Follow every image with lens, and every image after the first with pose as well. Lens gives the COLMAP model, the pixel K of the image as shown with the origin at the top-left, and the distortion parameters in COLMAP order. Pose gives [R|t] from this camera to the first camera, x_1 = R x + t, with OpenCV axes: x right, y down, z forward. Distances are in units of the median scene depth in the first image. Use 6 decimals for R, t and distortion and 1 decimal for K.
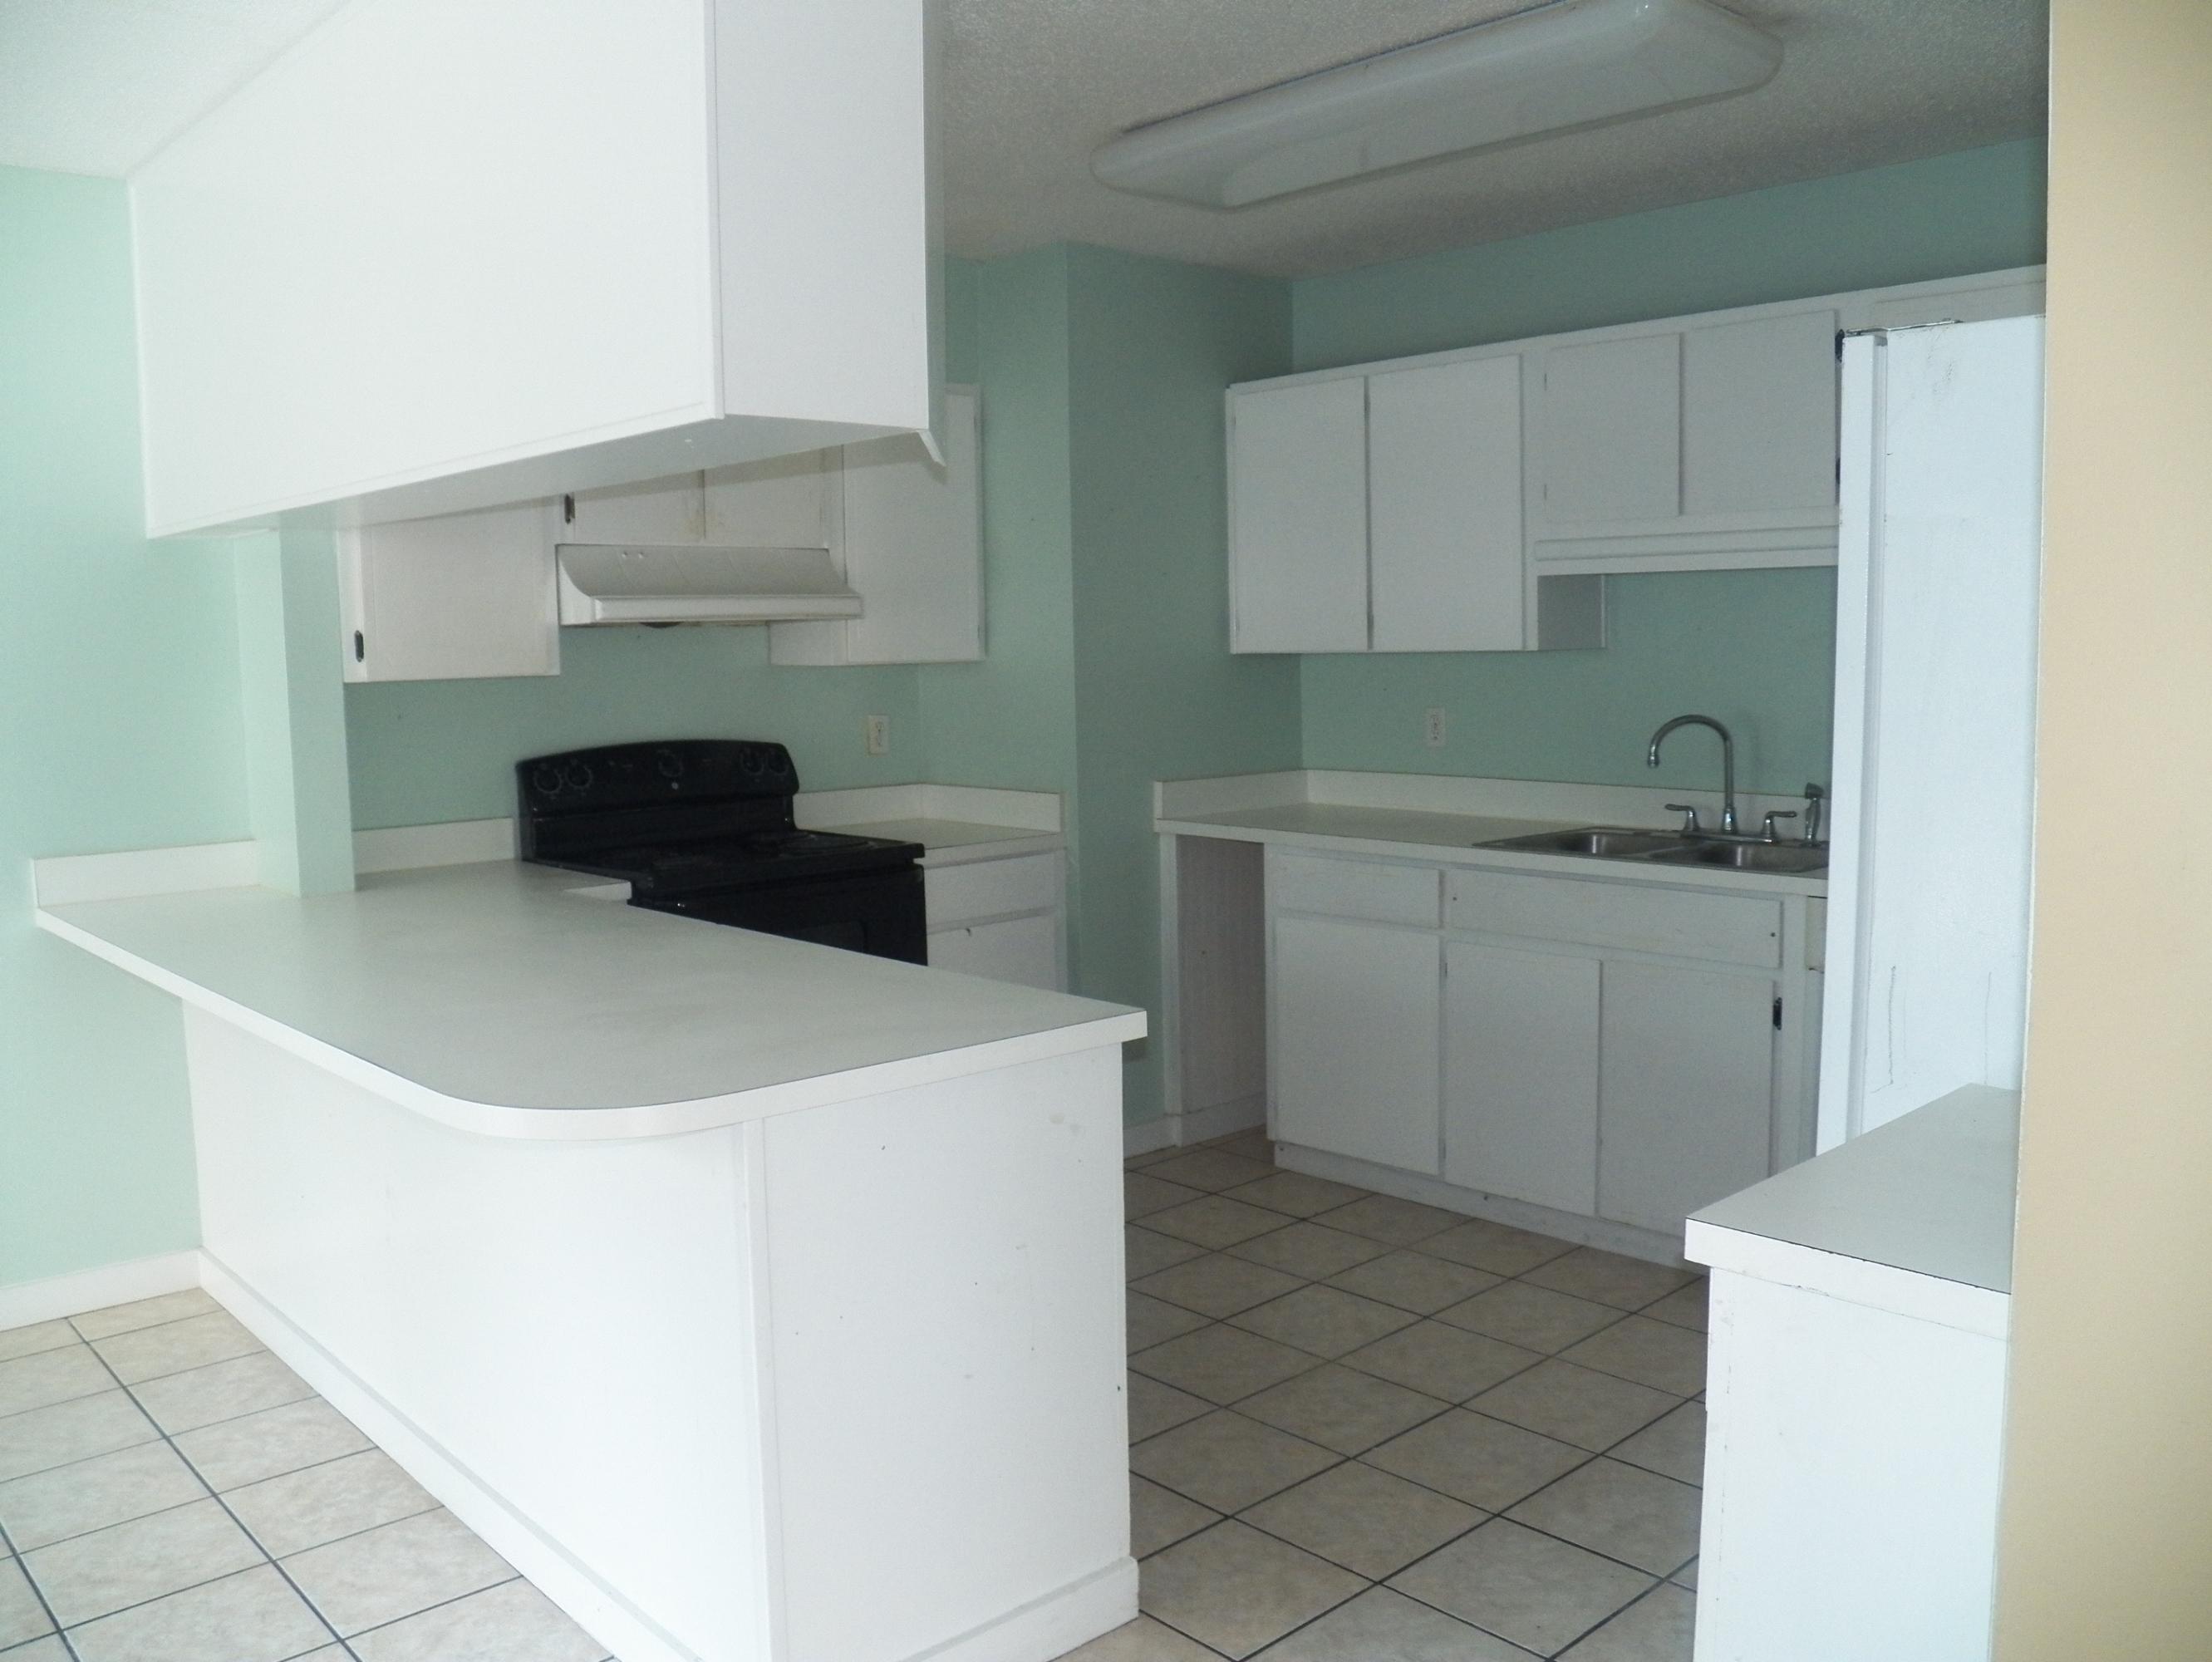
lens RADIAL K [[1824.2, 0, 1091.8], [0, 1824.2, 841.1], [0, 0, 1]] dist [-0.147574, 0.121033]
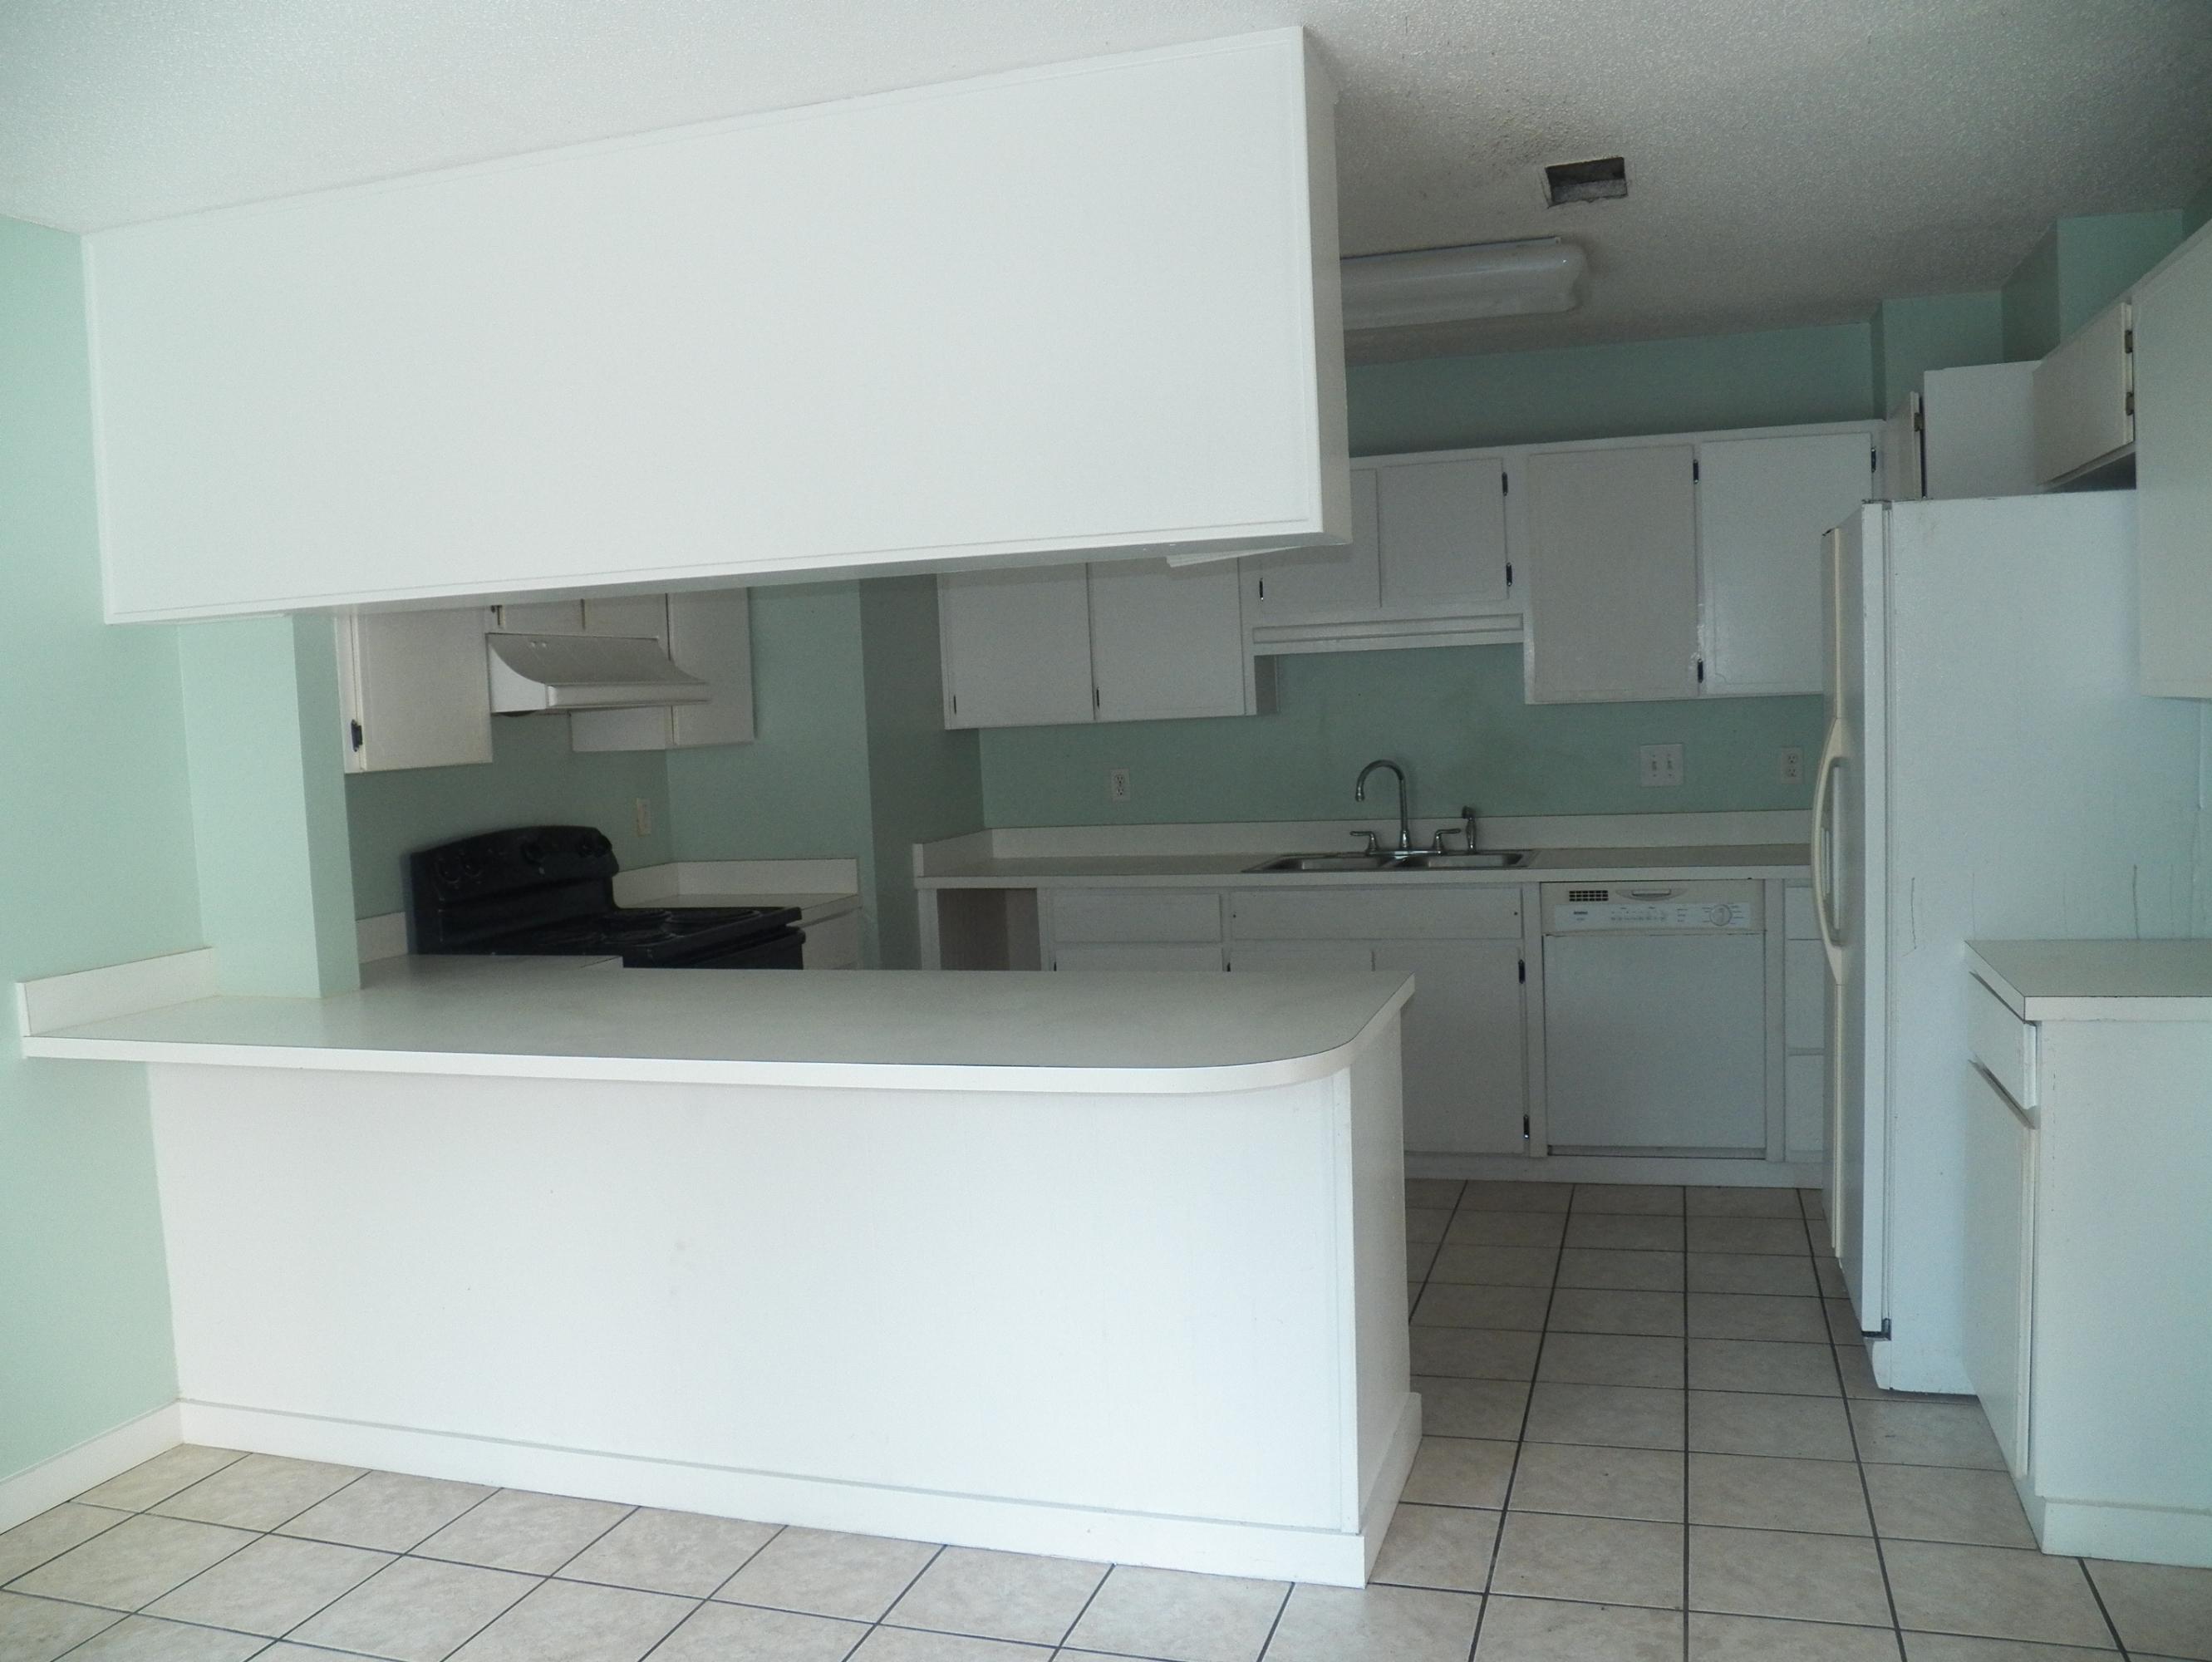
lens RADIAL K [[1824.2, 0, 1091.8], [0, 1824.2, 841.1], [0, 0, 1]] dist [-0.147574, 0.121033]
pose [[0.865579, -0.058051, 0.497397, -0.508712], [0.083921, 0.996027, -0.029796, 0.009892], [-0.493691, 0.067533, 0.867011, -0.033942]]
